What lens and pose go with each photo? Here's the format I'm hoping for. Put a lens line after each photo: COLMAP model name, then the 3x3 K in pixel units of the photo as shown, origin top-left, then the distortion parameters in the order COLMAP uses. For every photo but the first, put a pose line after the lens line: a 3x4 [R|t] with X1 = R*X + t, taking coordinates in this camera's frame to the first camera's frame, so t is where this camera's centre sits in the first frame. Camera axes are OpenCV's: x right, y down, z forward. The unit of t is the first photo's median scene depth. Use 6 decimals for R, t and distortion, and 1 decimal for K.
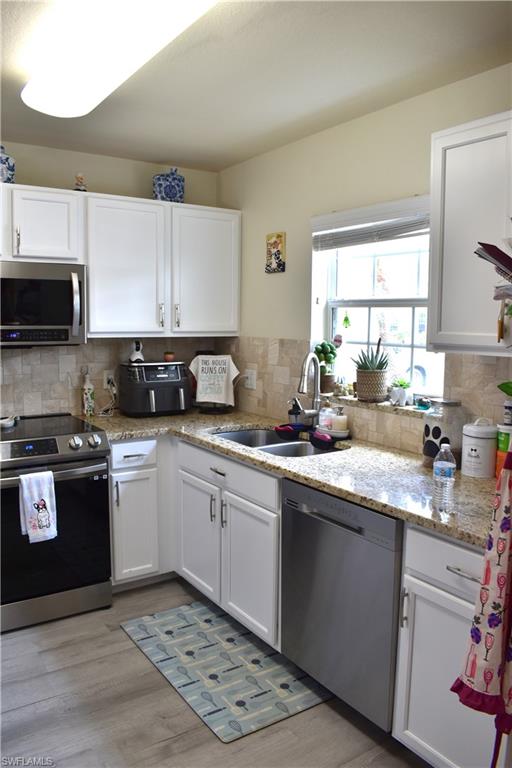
lens RADIAL K [[600.2, 0, 254.9], [0, 600.2, 382.4], [0, 0, 1]] dist [-0.094471, 0.013318]
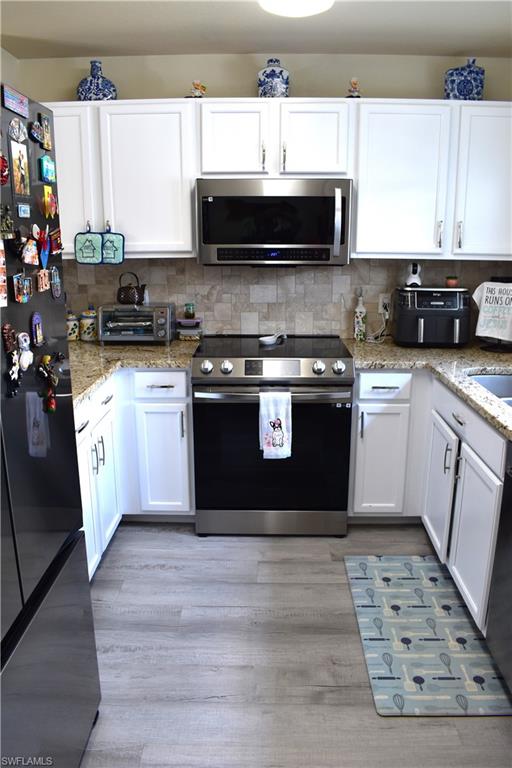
lens RADIAL K [[600.2, 0, 253.9], [0, 600.2, 382.6], [0, 0, 1]] dist [-0.094471, 0.013318]
pose [[0.812167, 0.130847, -0.568563, 0.166738], [-0.055088, 0.987371, 0.148539, -0.012506], [0.580819, -0.089318, 0.809118, 0.134532]]
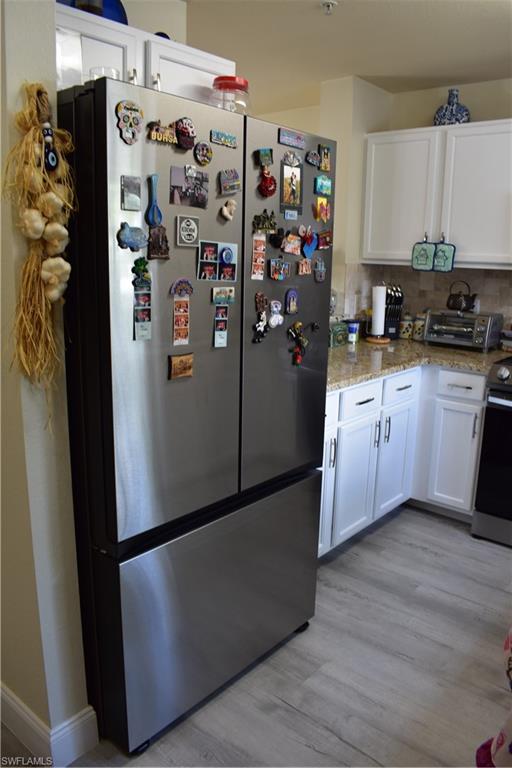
lens RADIAL K [[600.2, 0, 250.4], [0, 600.2, 379.3], [0, 0, 1]] dist [-0.094471, 0.013318]
pose [[0.250831, 0.201014, -0.946931, 0.374817], [-0.123975, 0.976818, 0.174519, -0.000173], [0.960059, 0.073621, 0.269937, 0.204989]]
